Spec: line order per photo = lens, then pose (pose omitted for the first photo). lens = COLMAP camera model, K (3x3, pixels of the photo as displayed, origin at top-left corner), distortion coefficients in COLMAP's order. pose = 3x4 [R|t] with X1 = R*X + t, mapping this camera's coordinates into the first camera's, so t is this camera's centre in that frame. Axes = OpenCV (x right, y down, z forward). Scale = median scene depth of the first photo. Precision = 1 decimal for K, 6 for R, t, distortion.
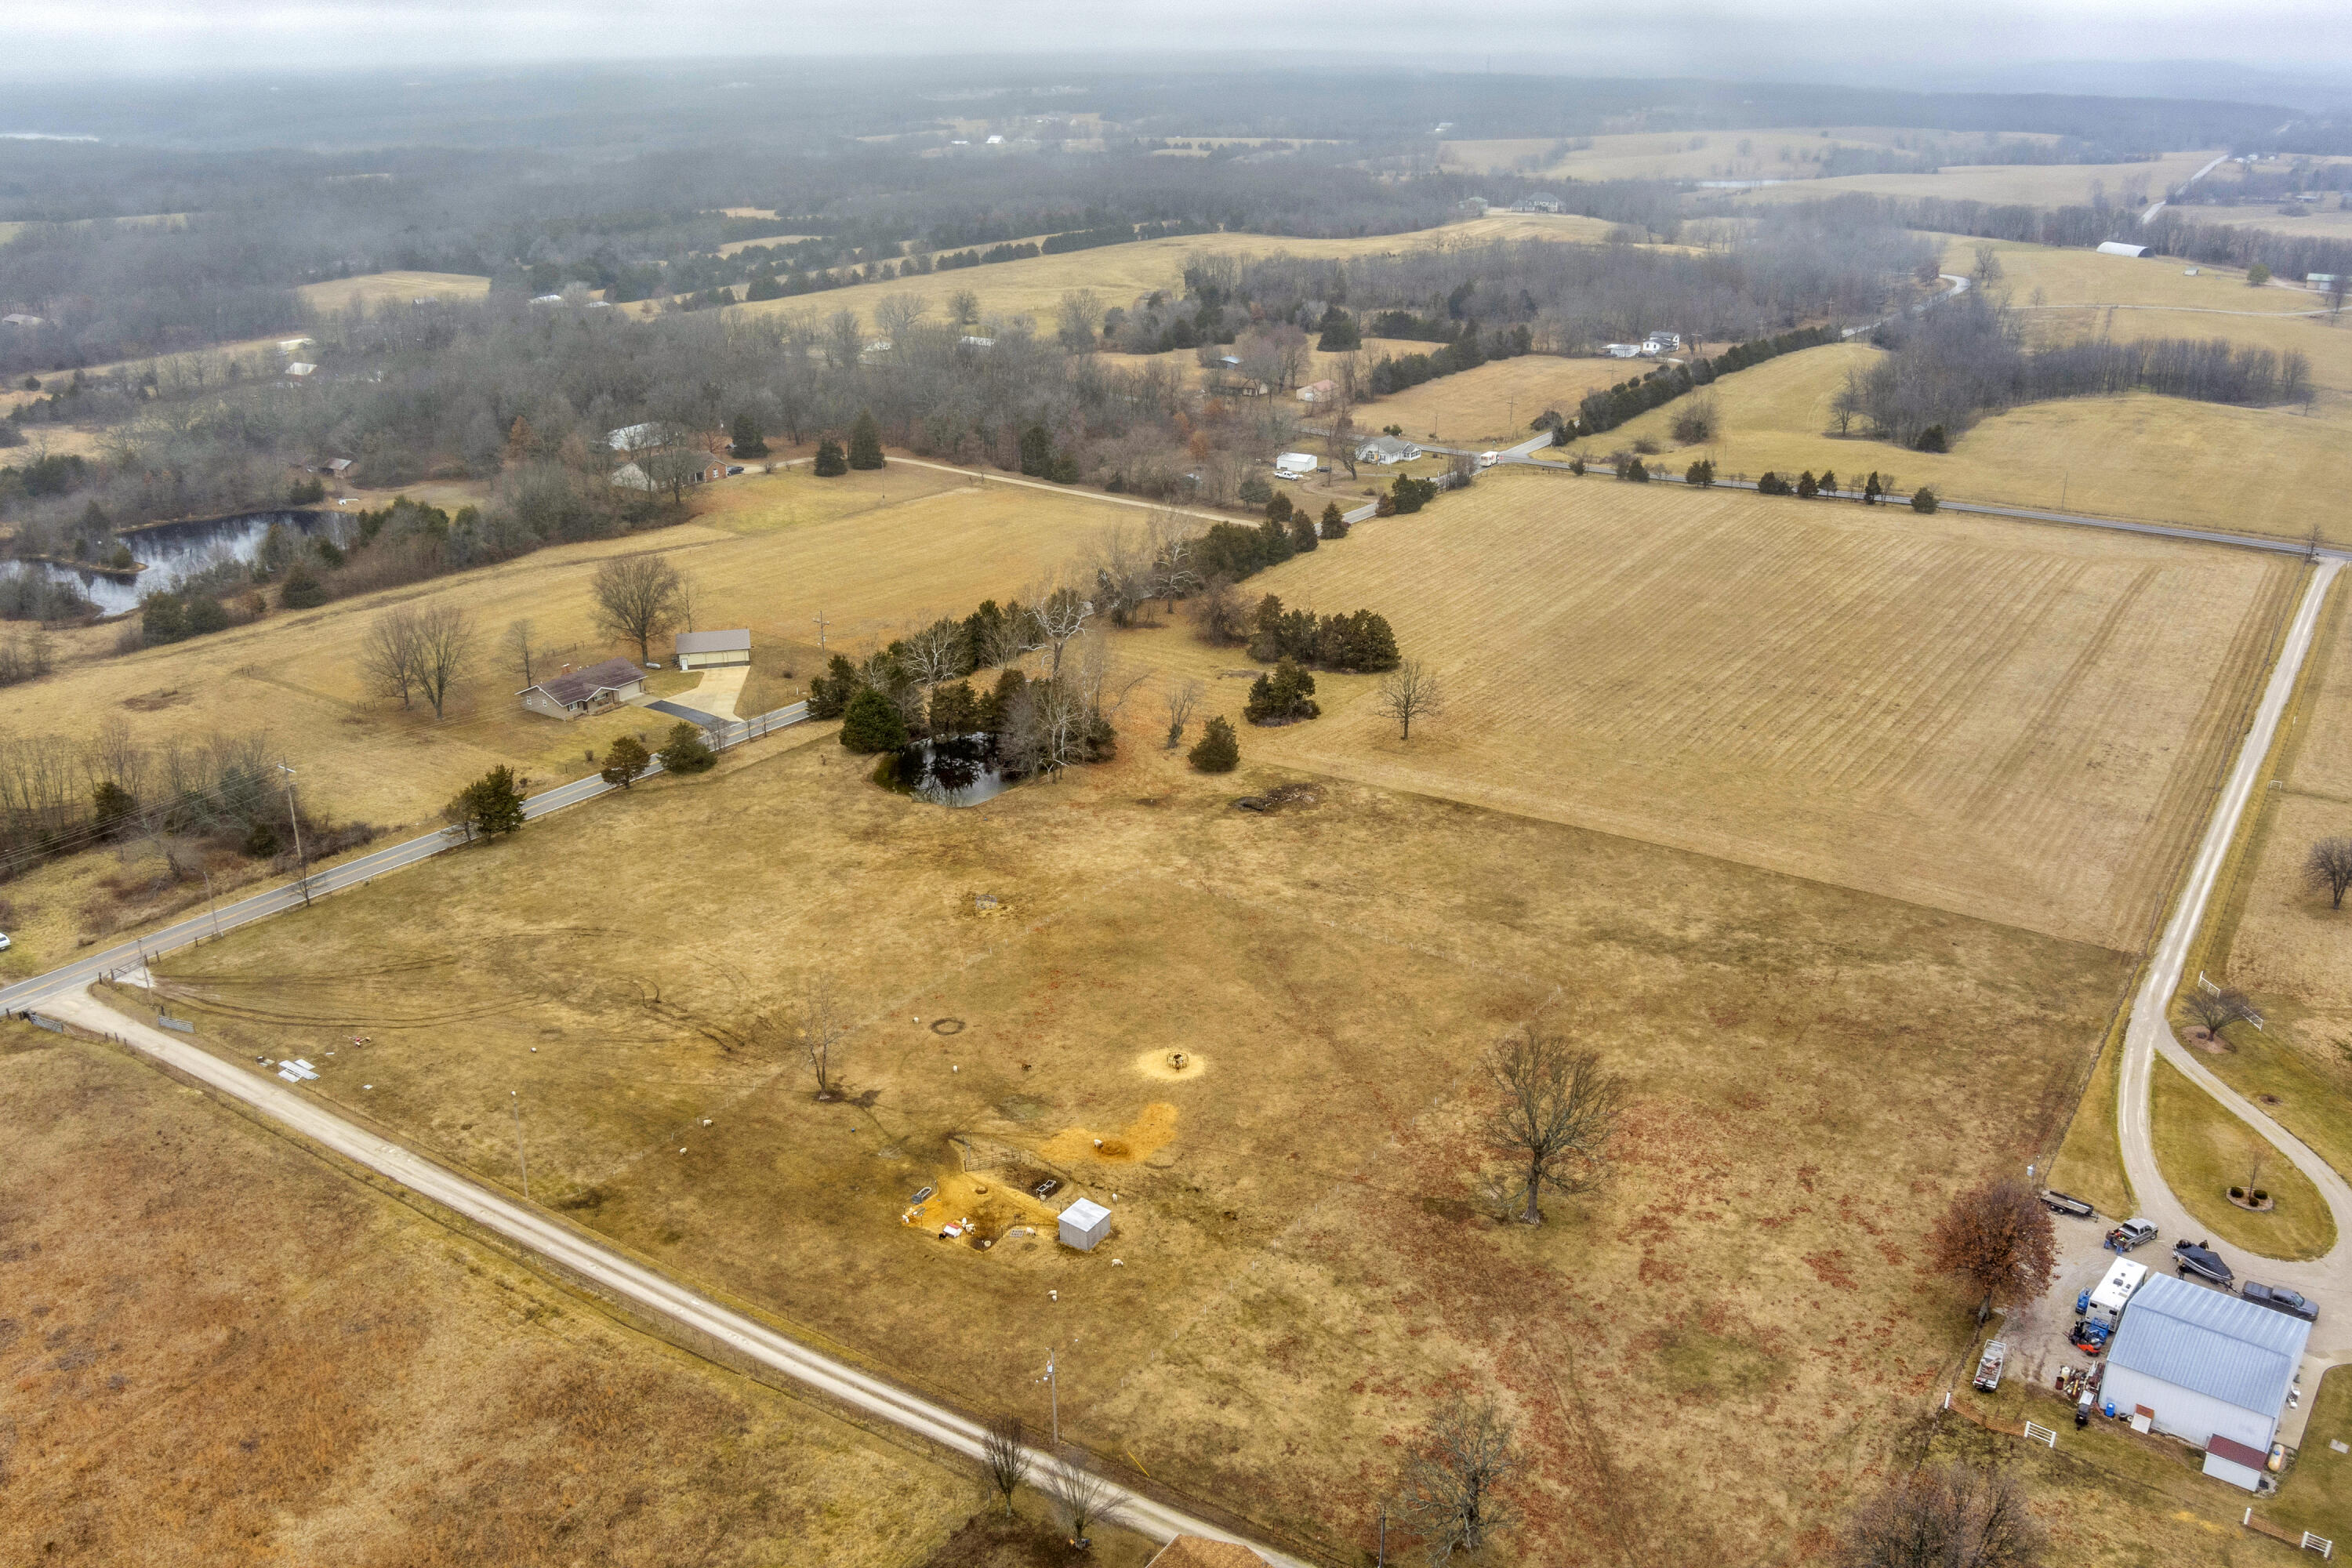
lens RADIAL K [[1949.4, 0, 1176.0], [0, 1949.4, 784.0], [0, 0, 1]] dist [-0.065282, -0.004575]
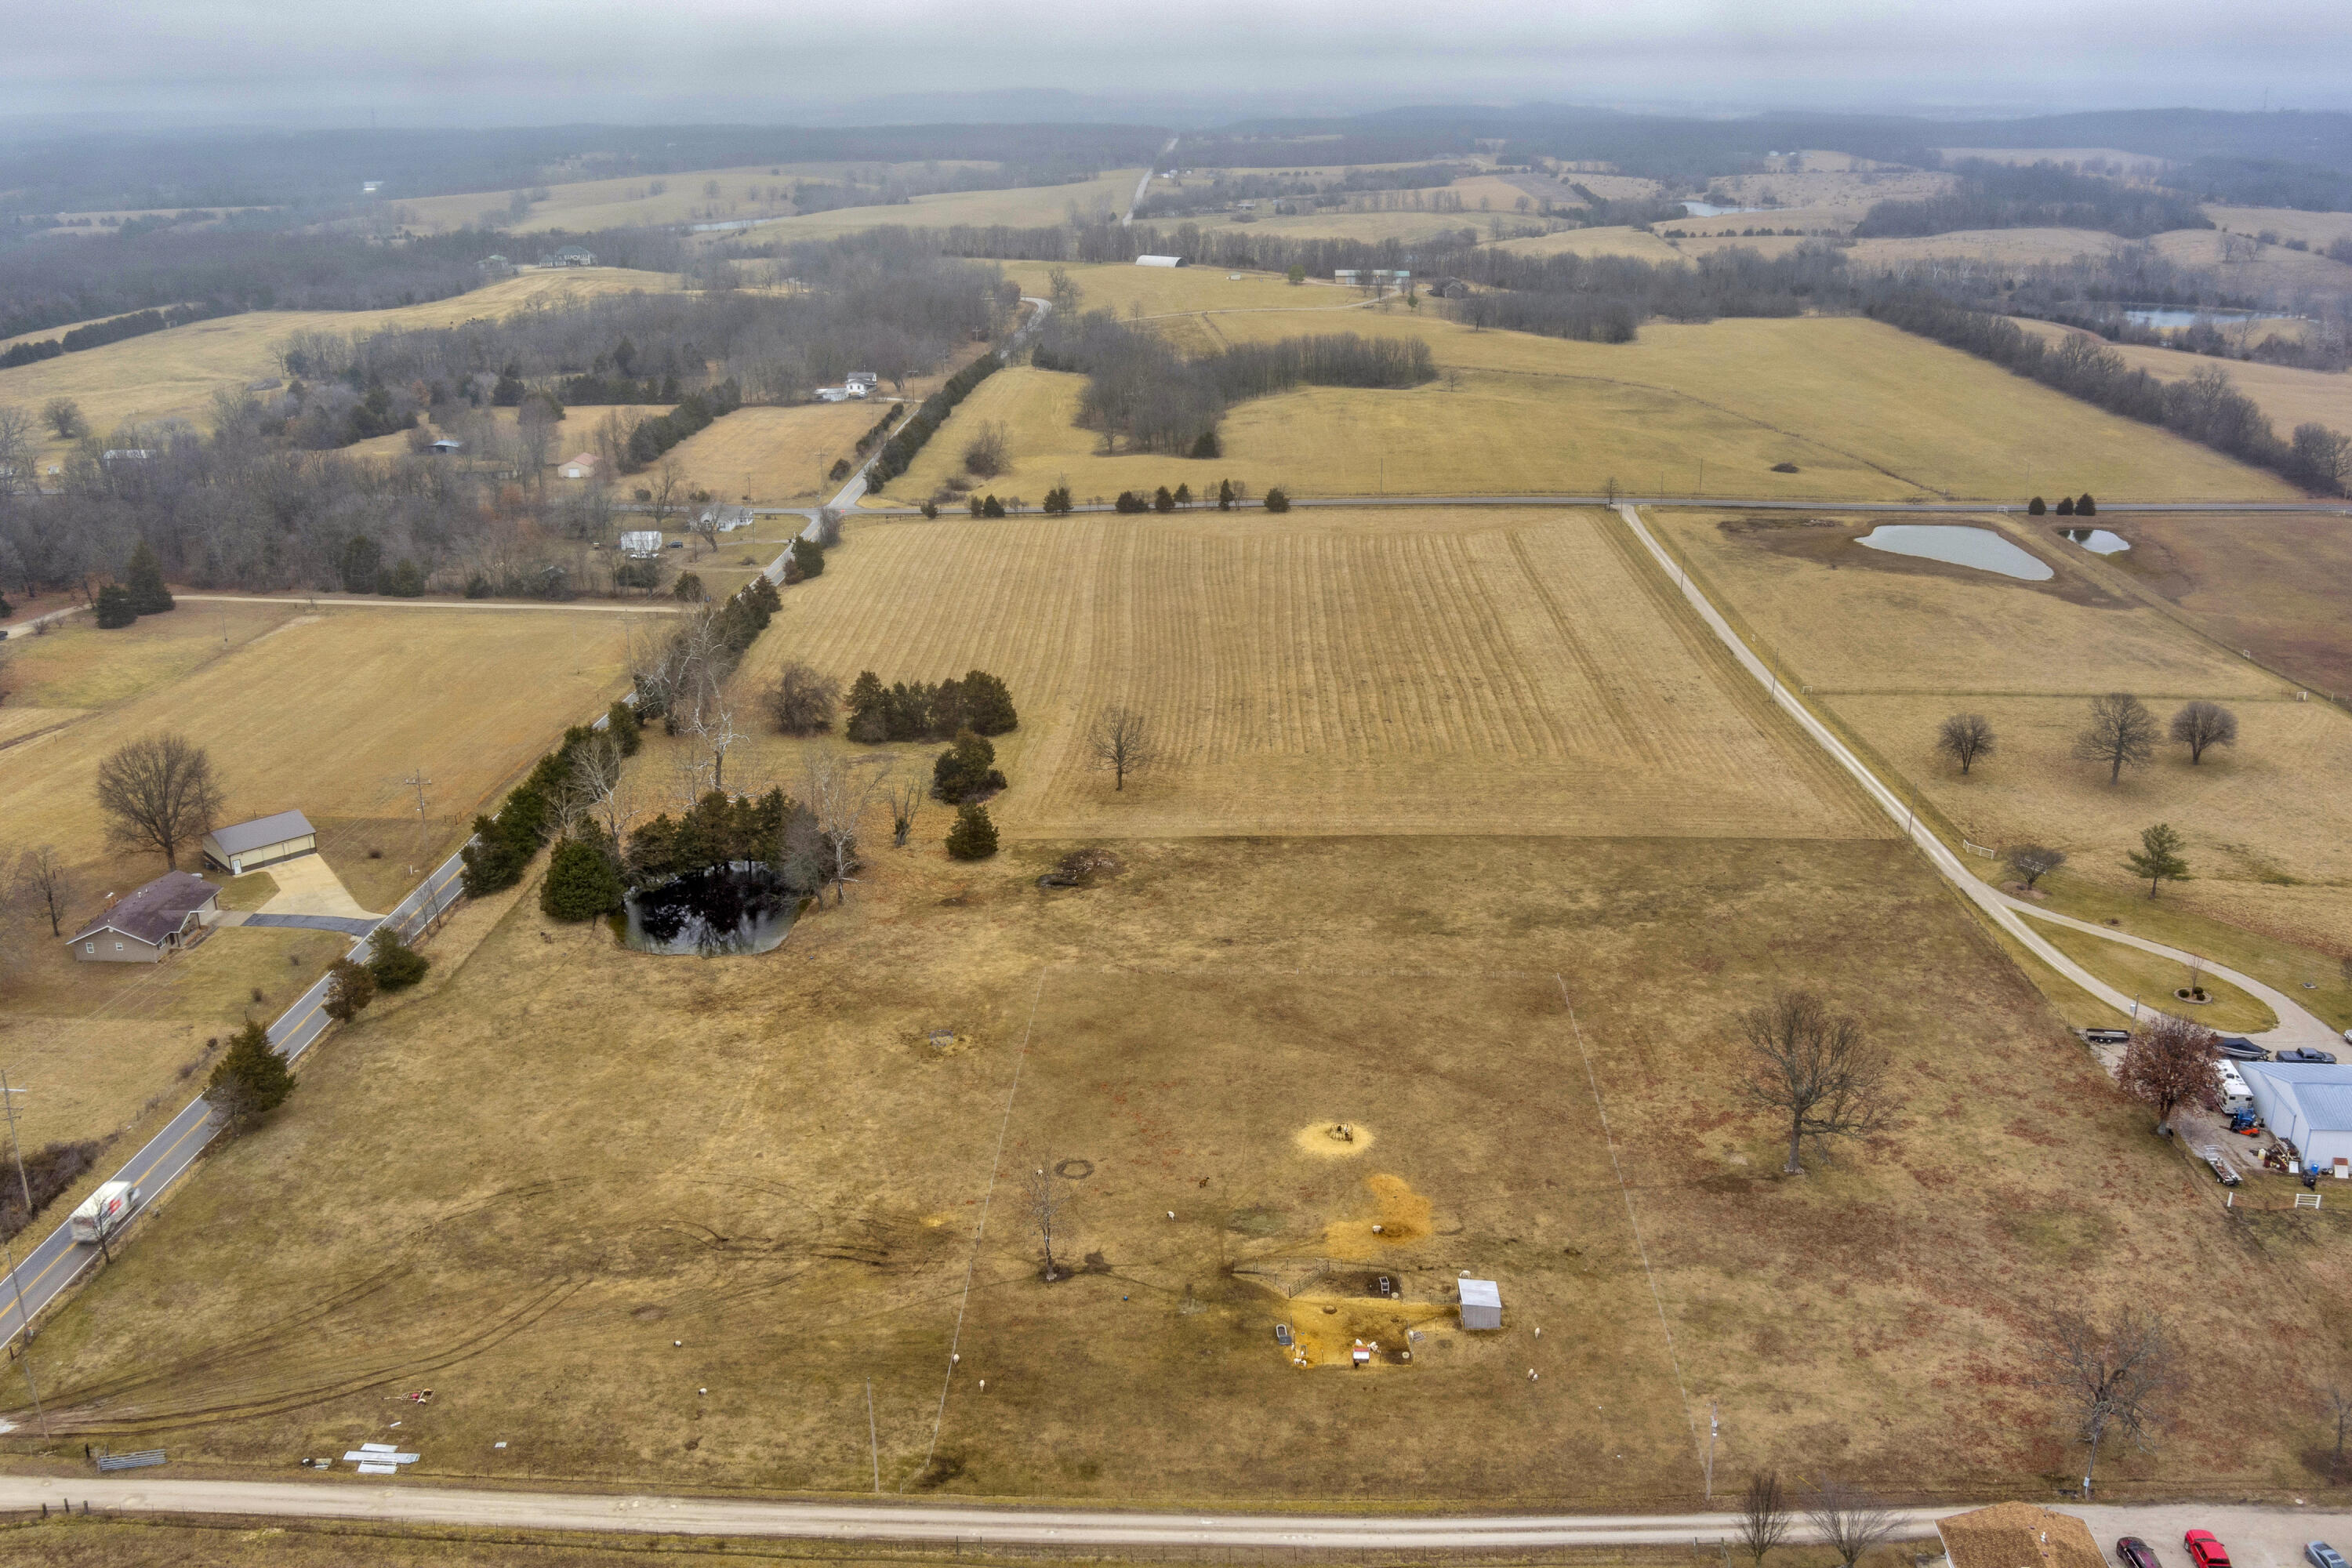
lens RADIAL K [[2006.8, 0, 1176.0], [0, 2006.8, 784.0], [0, 0, 1]] dist [-0.055189, -0.015612]
pose [[0.853381, -0.178426, 0.489801, -0.299274], [0.193266, 0.980930, 0.020607, -0.035286], [-0.484137, 0.077076, 0.871591, 0.097885]]
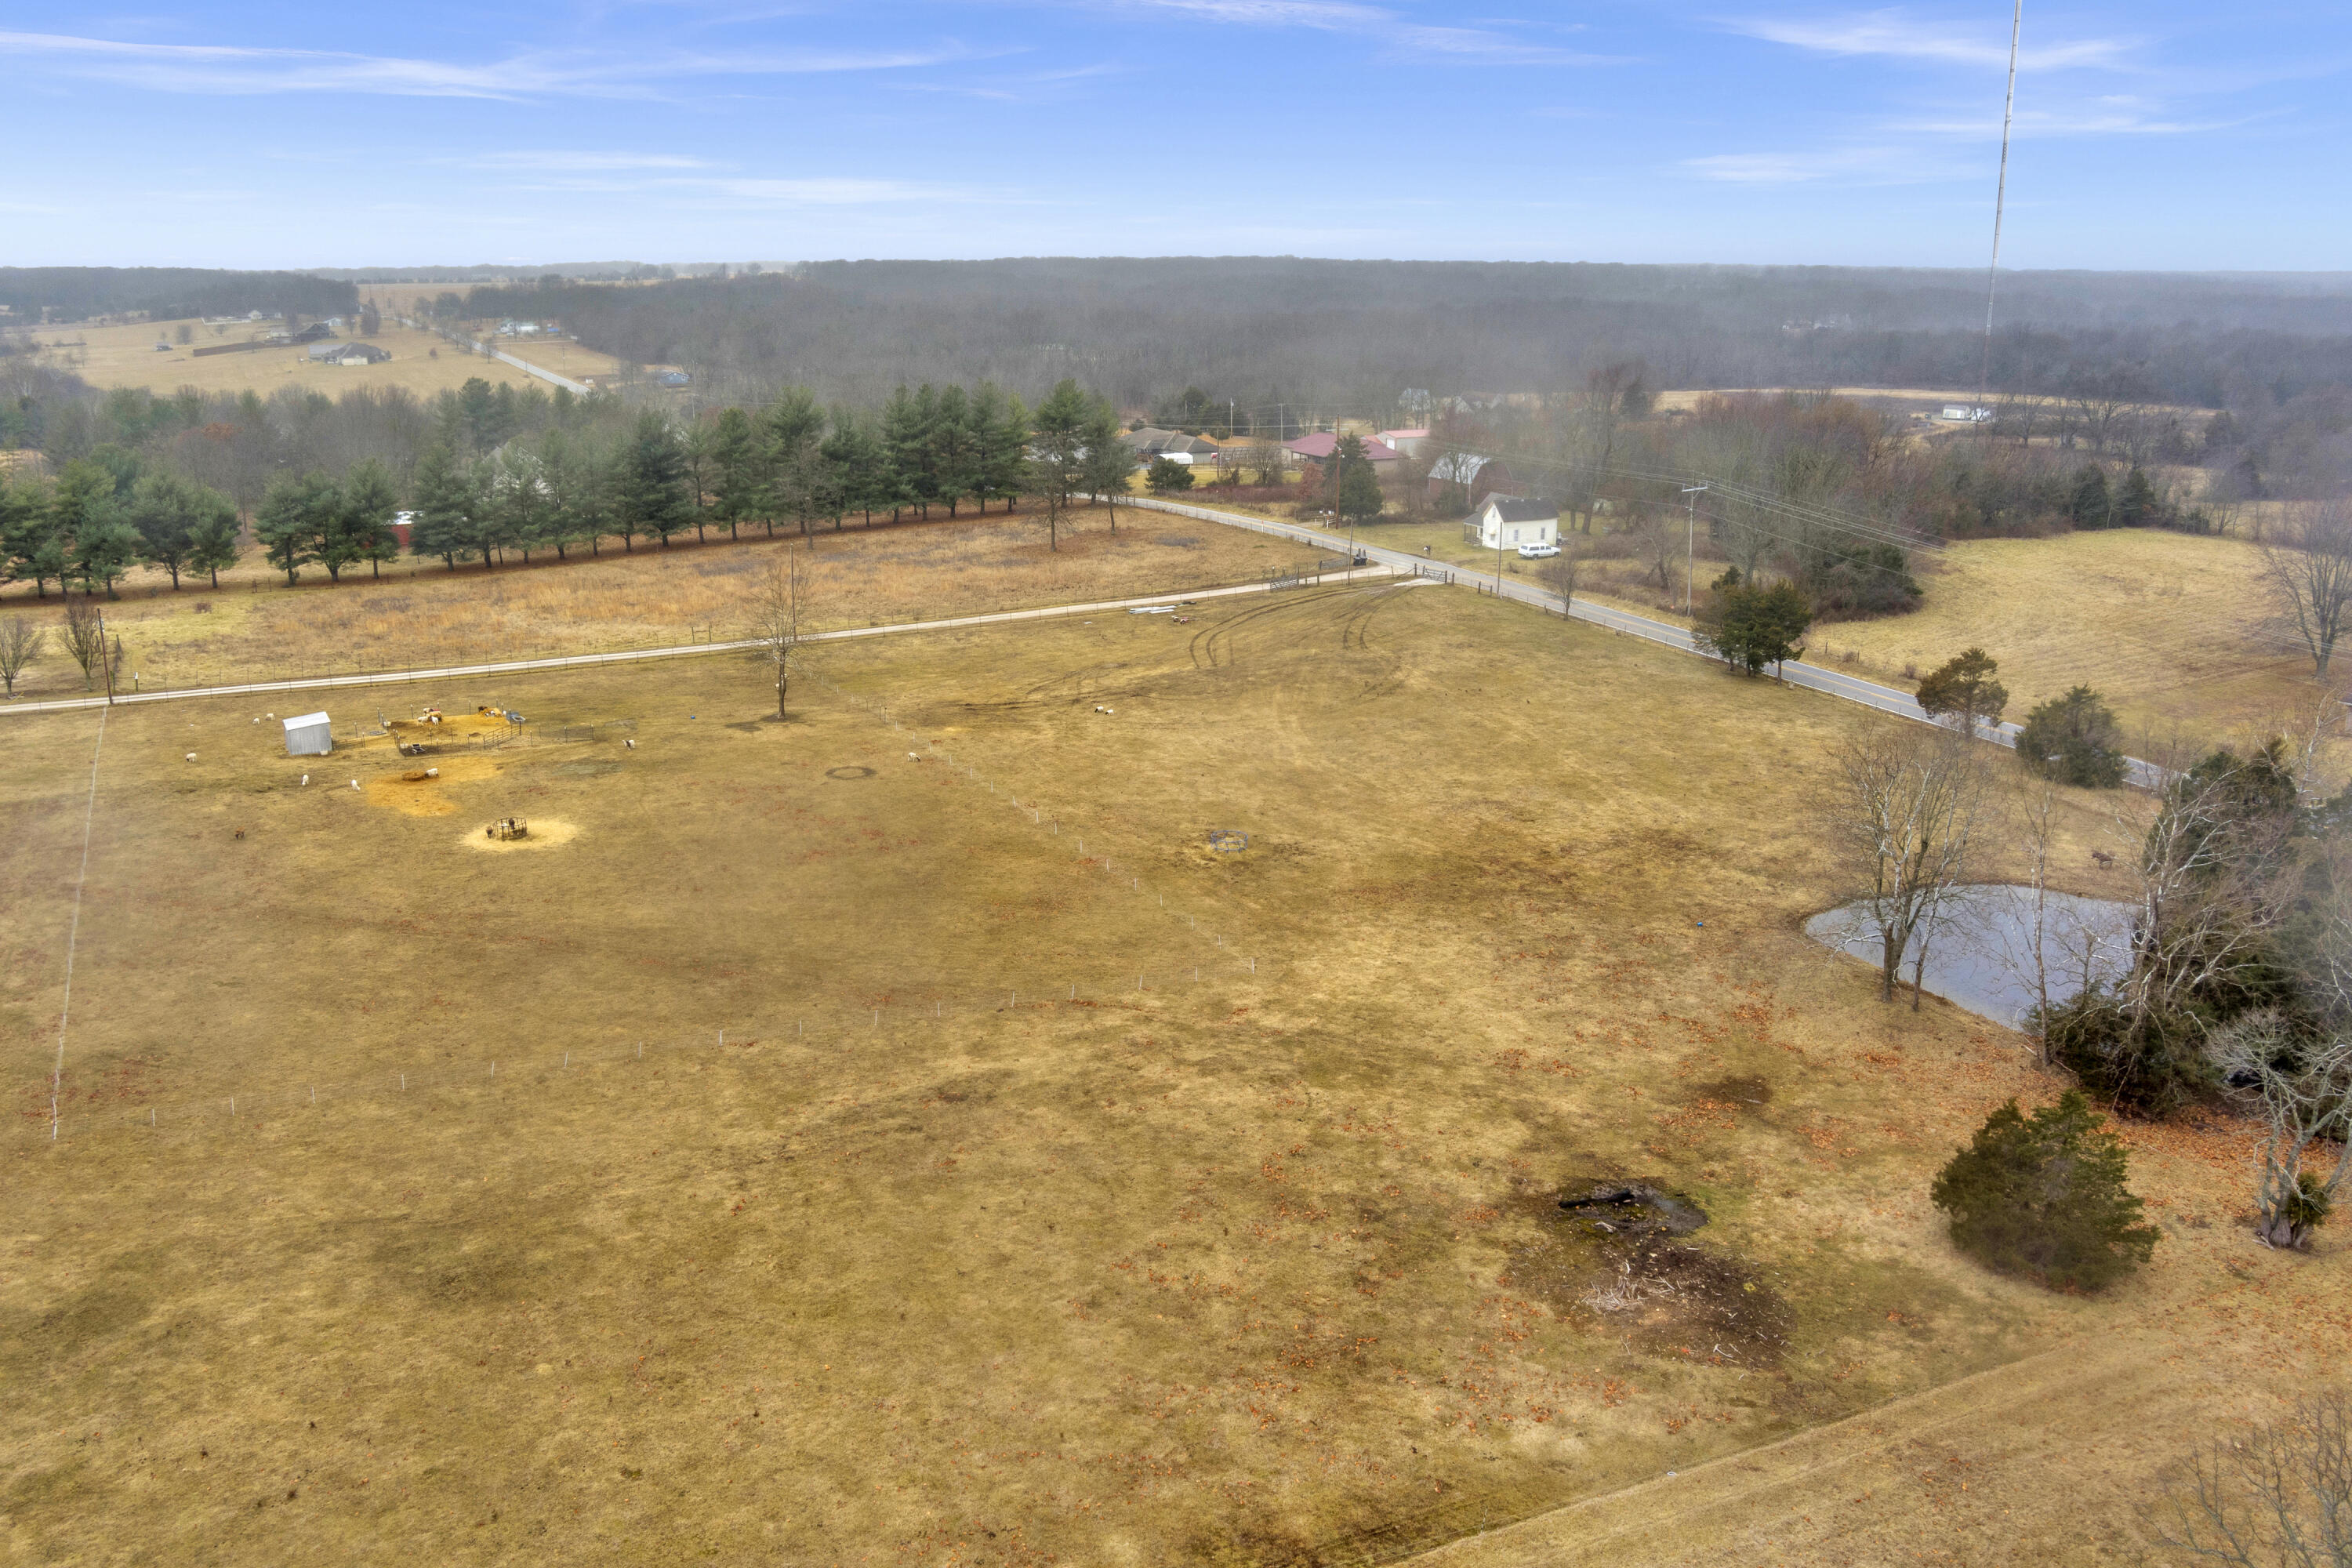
lens RADIAL K [[1897.8, 0, 1176.0], [0, 1897.8, 784.0], [0, 0, 1]] dist [-0.065006, -0.004790]
pose [[-0.469407, 0.246664, -0.847829, 0.245089], [-0.315170, 0.850134, 0.421830, -0.119173], [0.824818, 0.465220, -0.321318, 0.794119]]
